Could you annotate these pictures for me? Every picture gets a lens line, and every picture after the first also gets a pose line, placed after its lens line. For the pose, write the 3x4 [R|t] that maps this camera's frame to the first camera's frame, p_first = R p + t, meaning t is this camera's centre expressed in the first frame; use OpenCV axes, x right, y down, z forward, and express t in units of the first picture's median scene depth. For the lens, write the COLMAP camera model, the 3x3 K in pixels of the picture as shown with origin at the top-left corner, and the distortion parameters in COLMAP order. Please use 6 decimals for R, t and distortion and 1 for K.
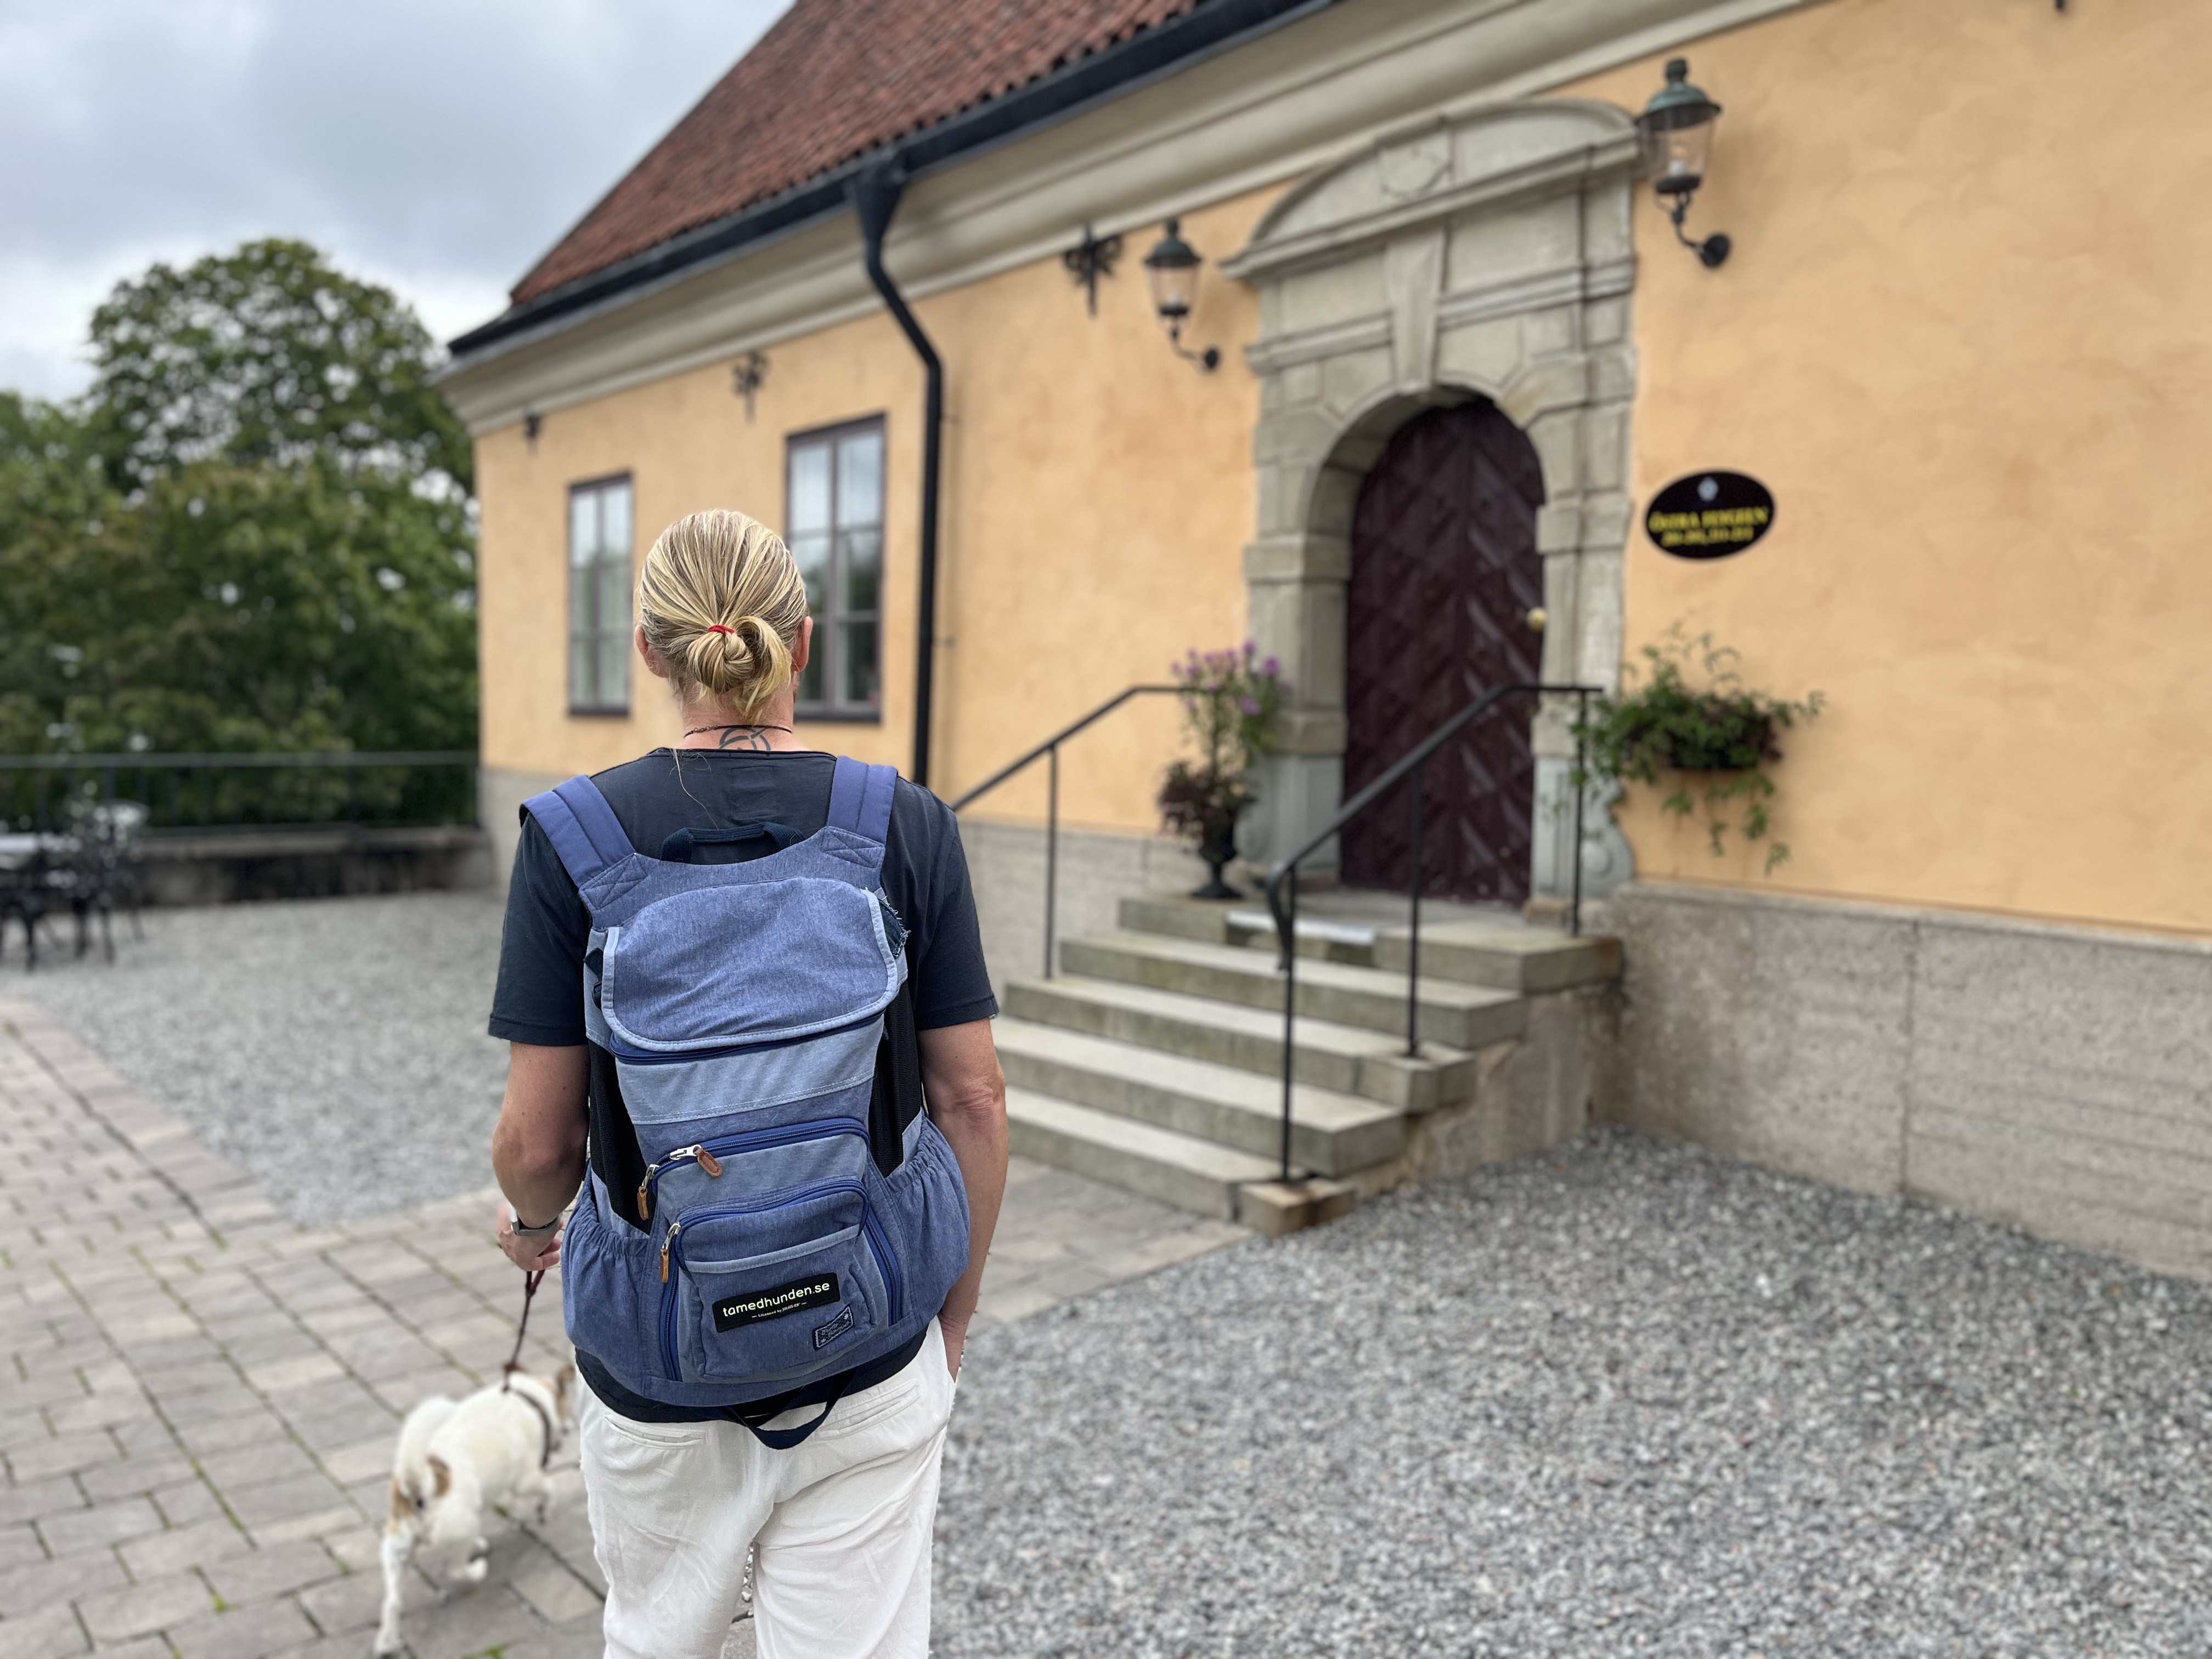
lens RADIAL K [[1683.7, 0, 1097.1], [0, 1683.7, 818.9], [0, 0, 1]] dist [0.065593, -0.090560]
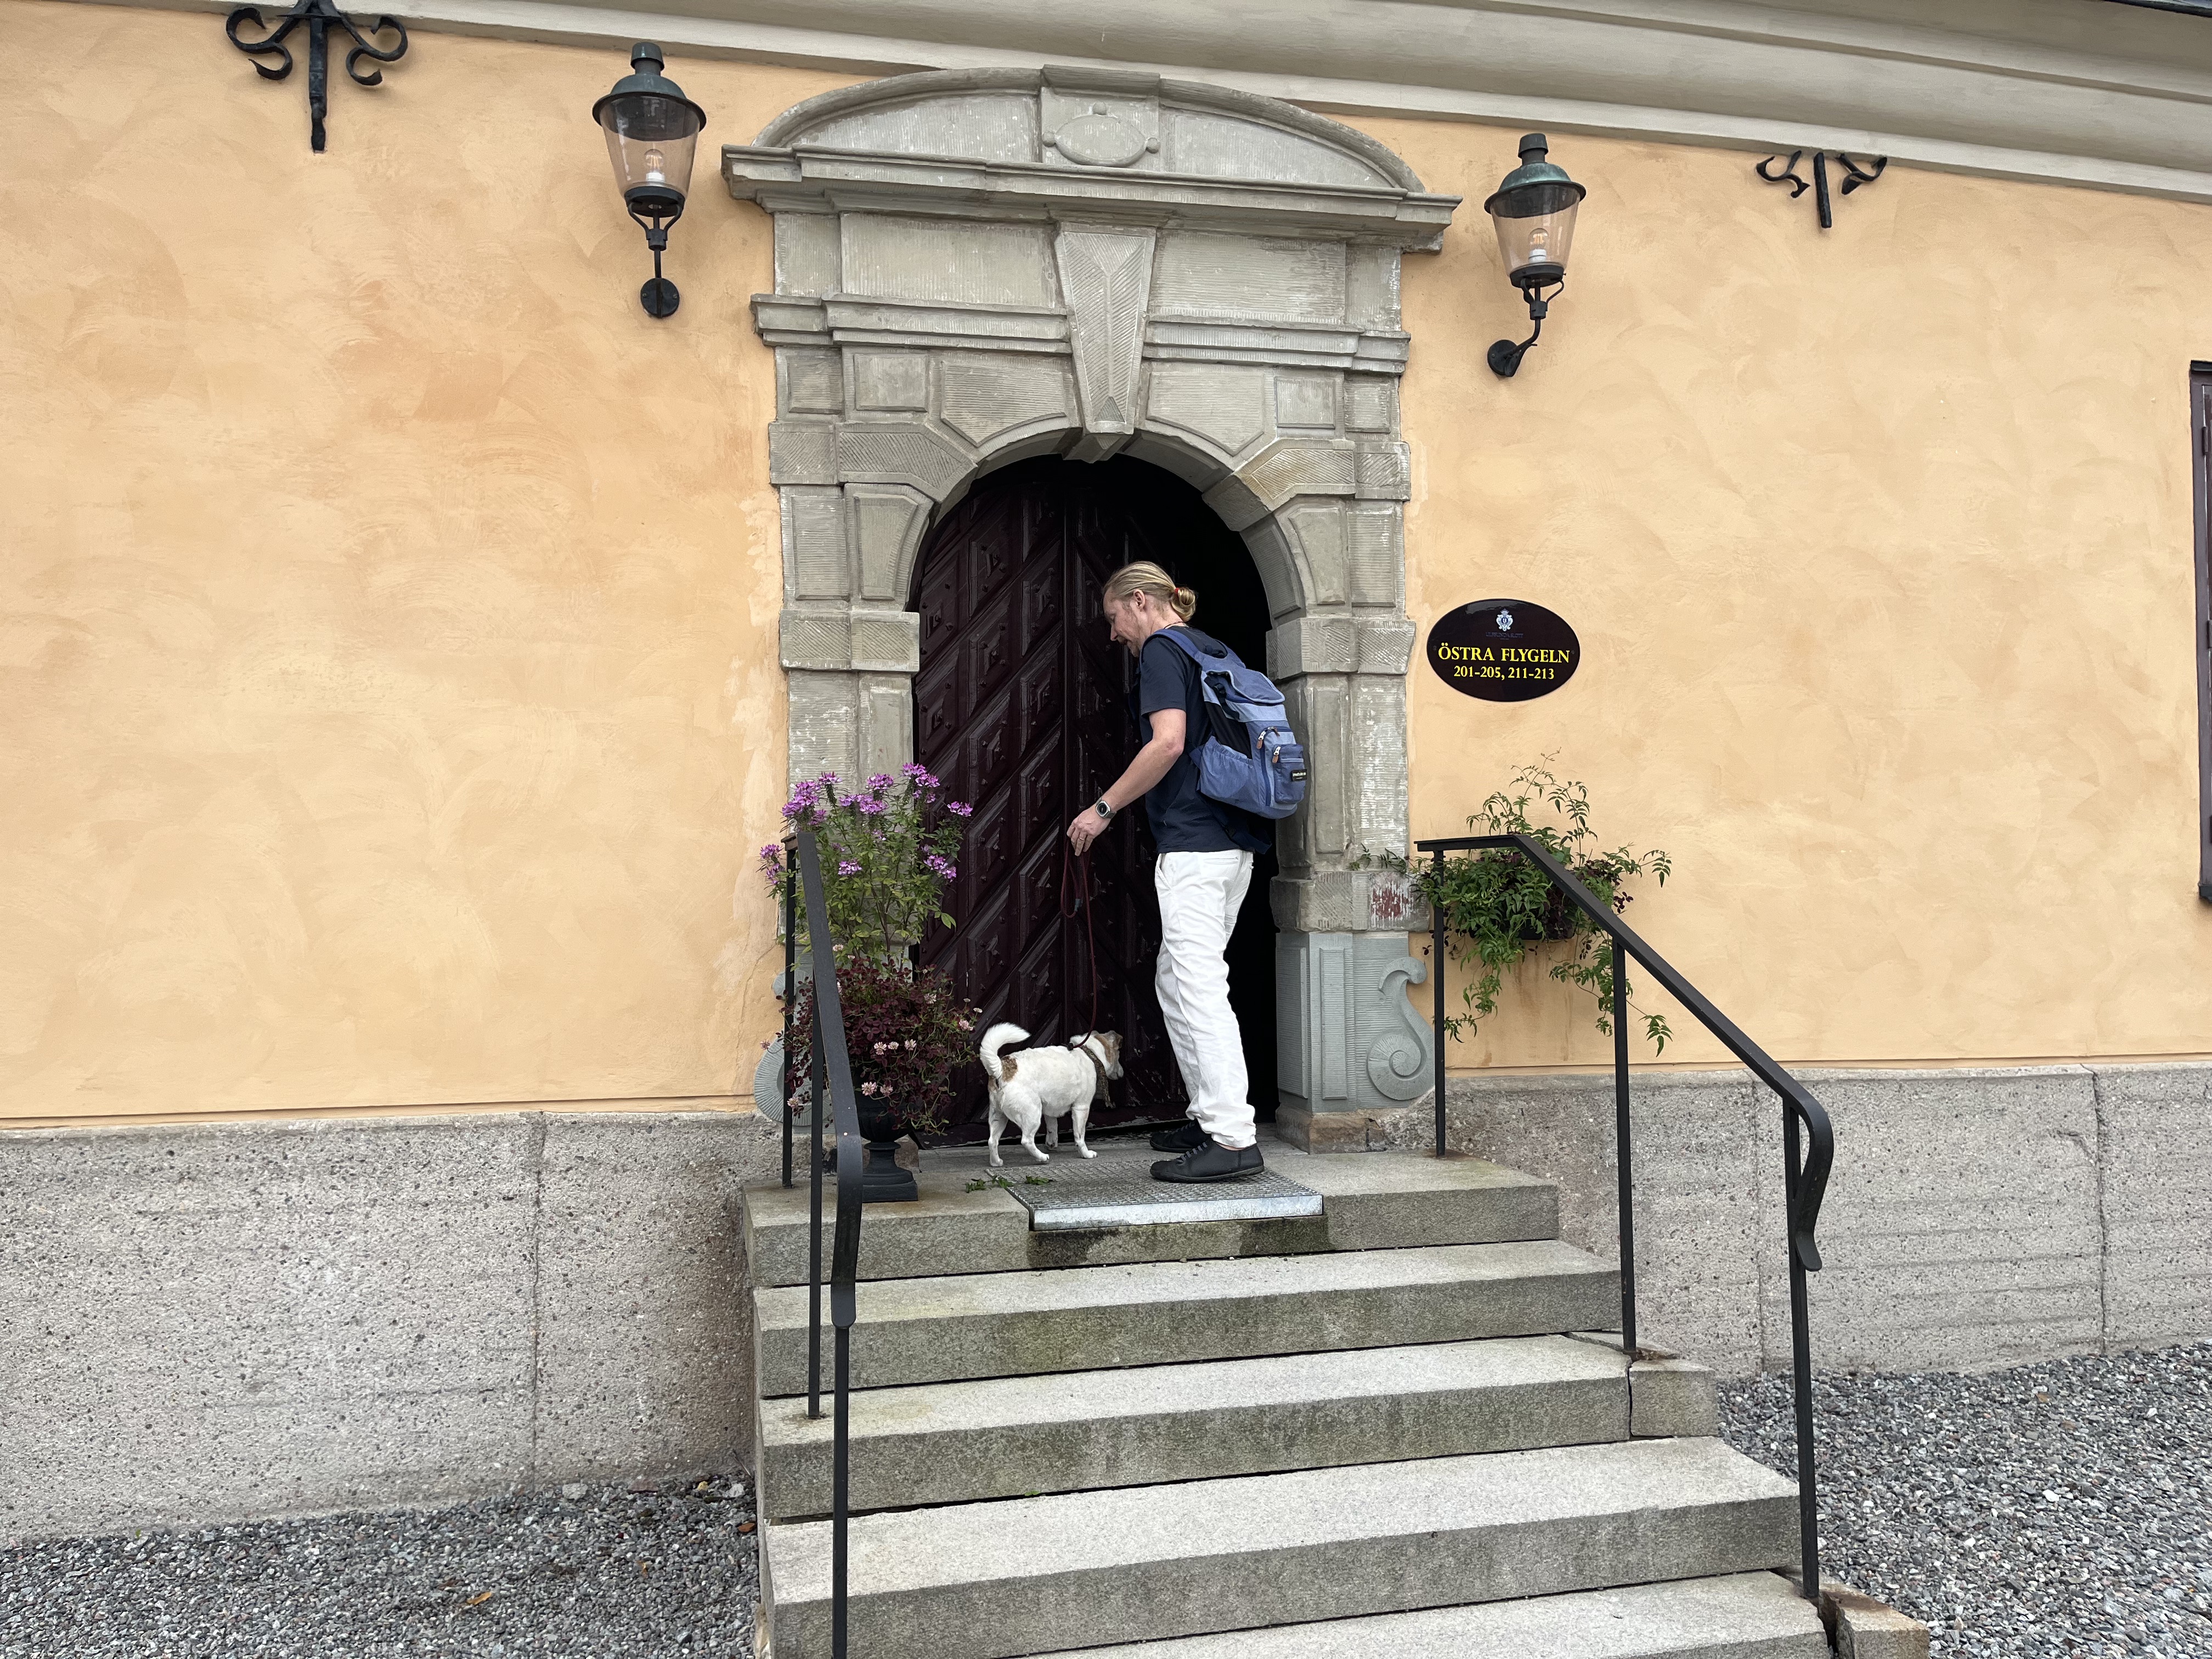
lens RADIAL K [[1683.7, 0, 1097.1], [0, 1683.7, 818.9], [0, 0, 1]] dist [0.065593, -0.090560]
pose [[0.463927, 0.022796, 0.885580, -0.491842], [0.067519, 0.995851, -0.061006, -0.049544], [-0.883297, 0.088096, 0.460463, 0.753283]]
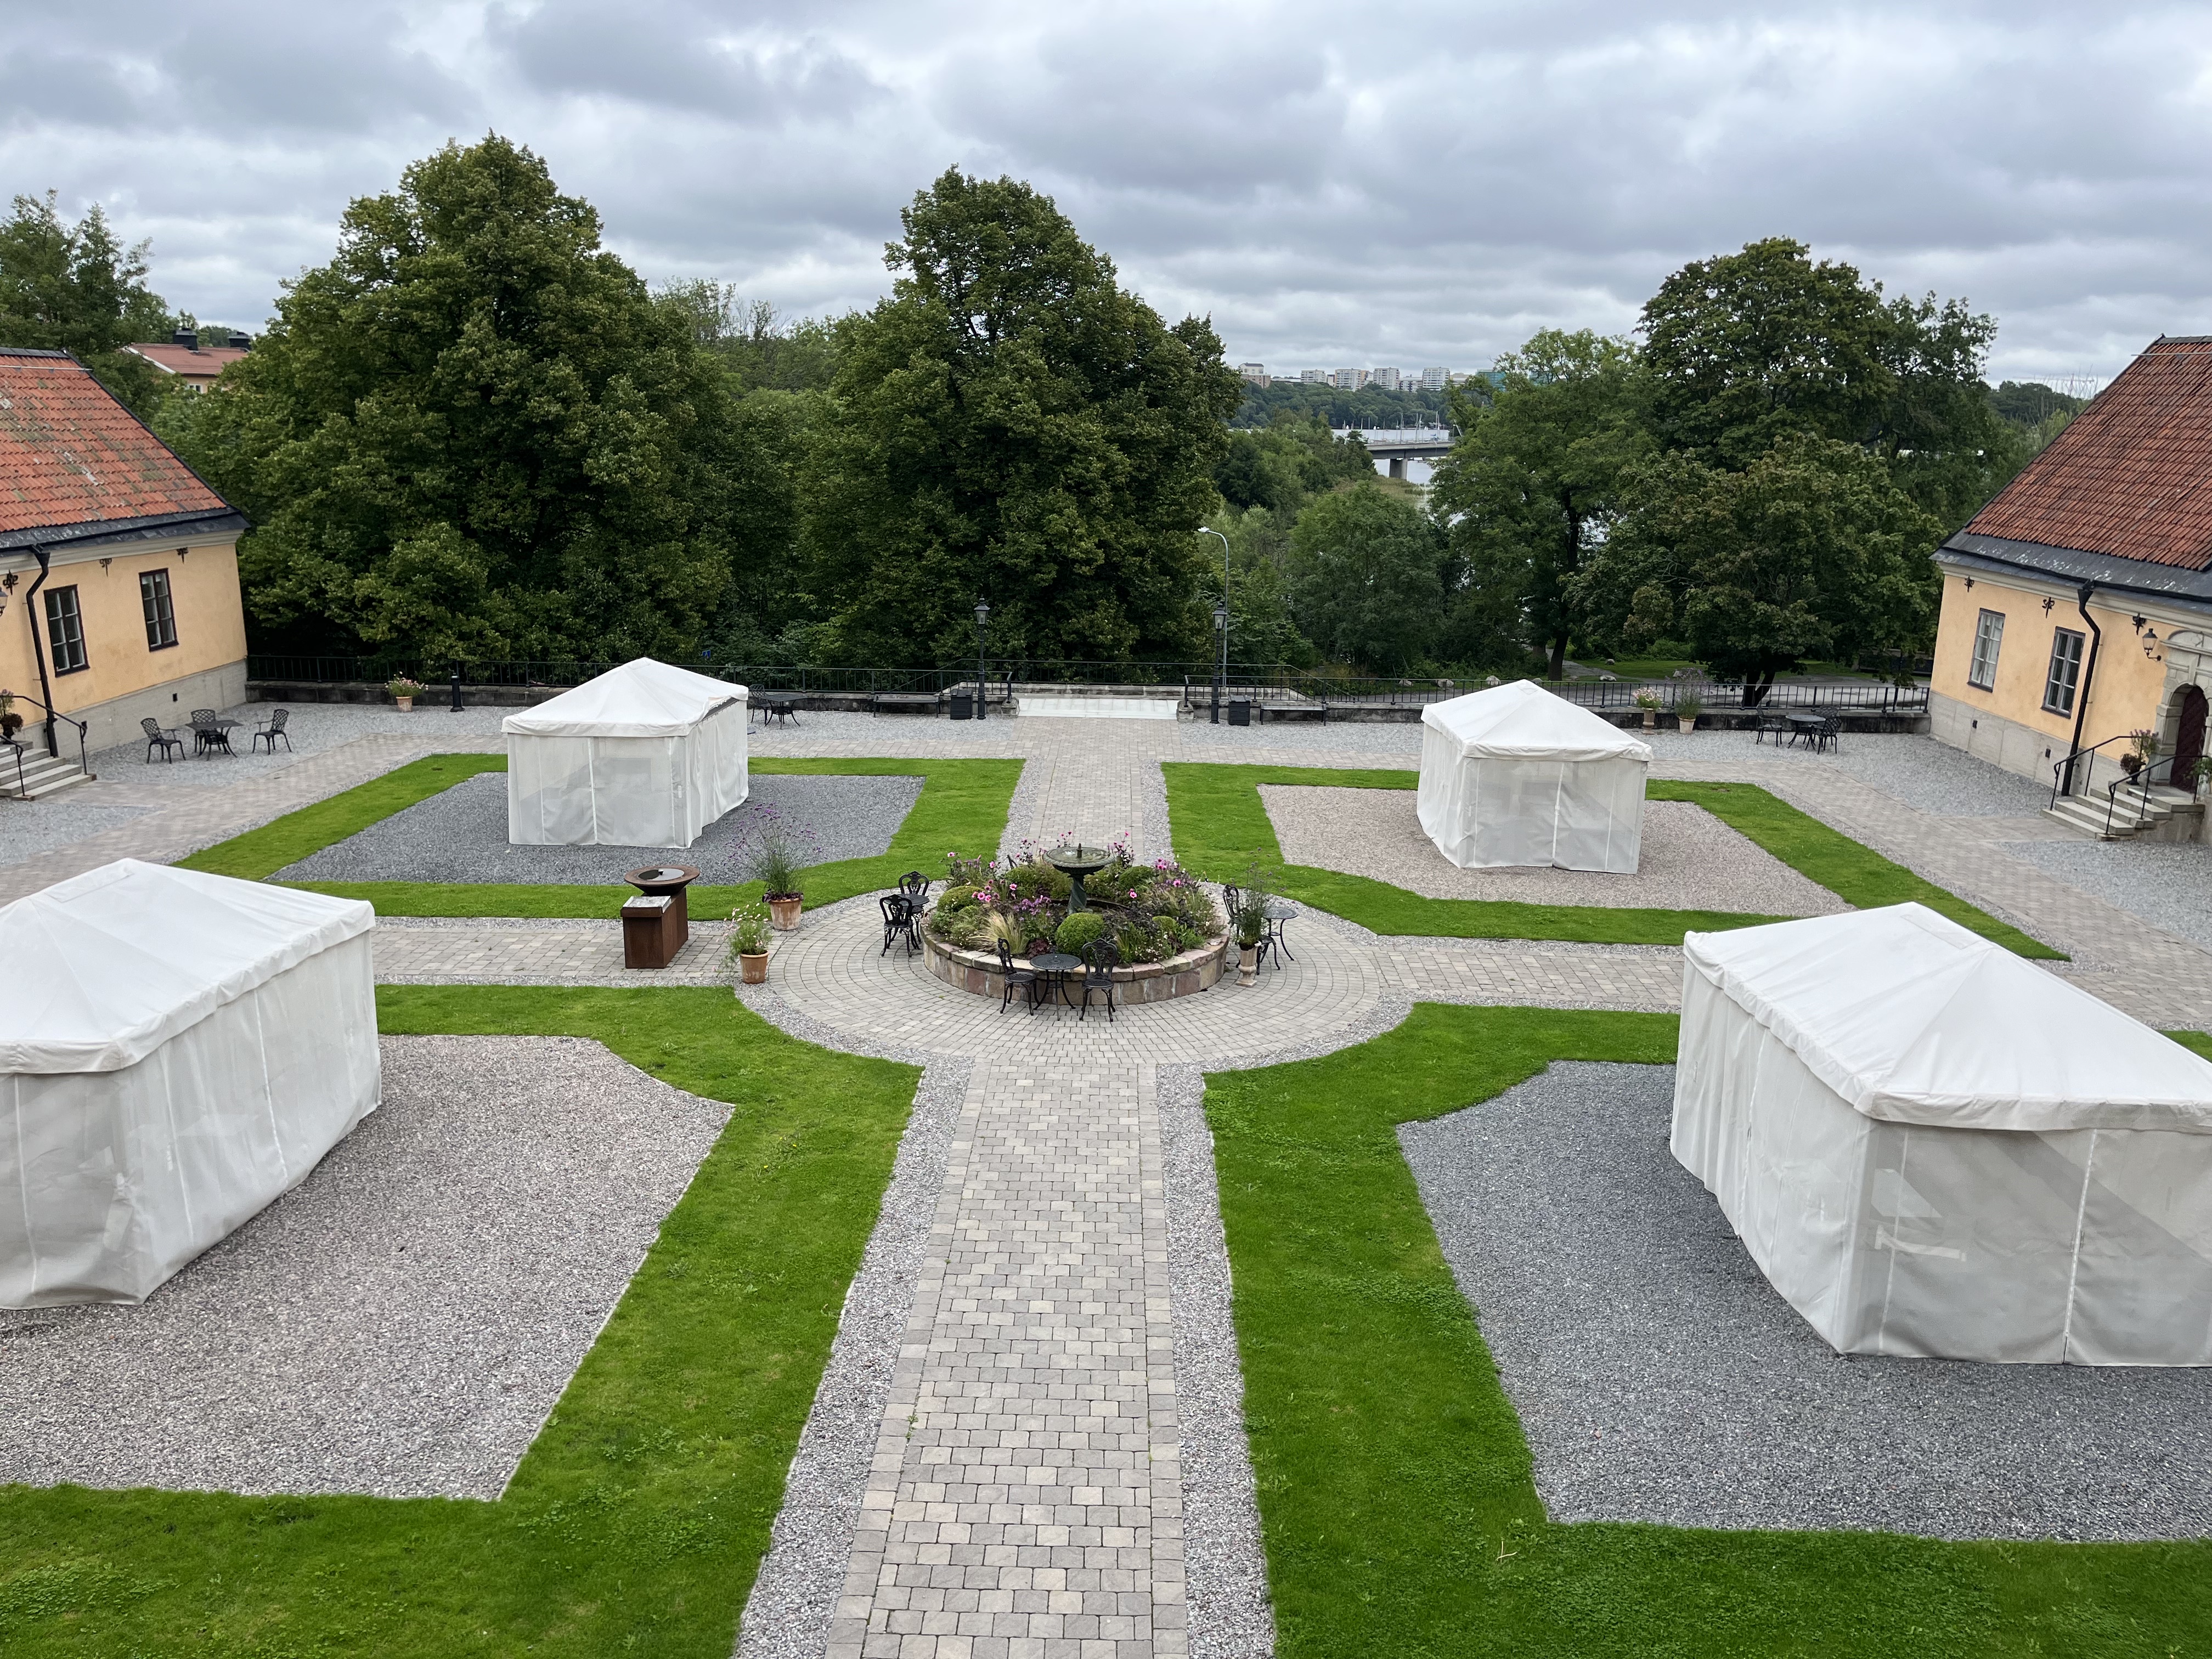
lens RADIAL K [[1683.7, 0, 1097.1], [0, 1683.7, 818.9], [0, 0, 1]] dist [0.065593, -0.090560]
pose [[0.752782, 0.160263, -0.638463, 1.080974], [-0.051958, 0.981350, 0.185072, -0.667073], [0.656216, -0.106146, 0.747070, -5.052523]]
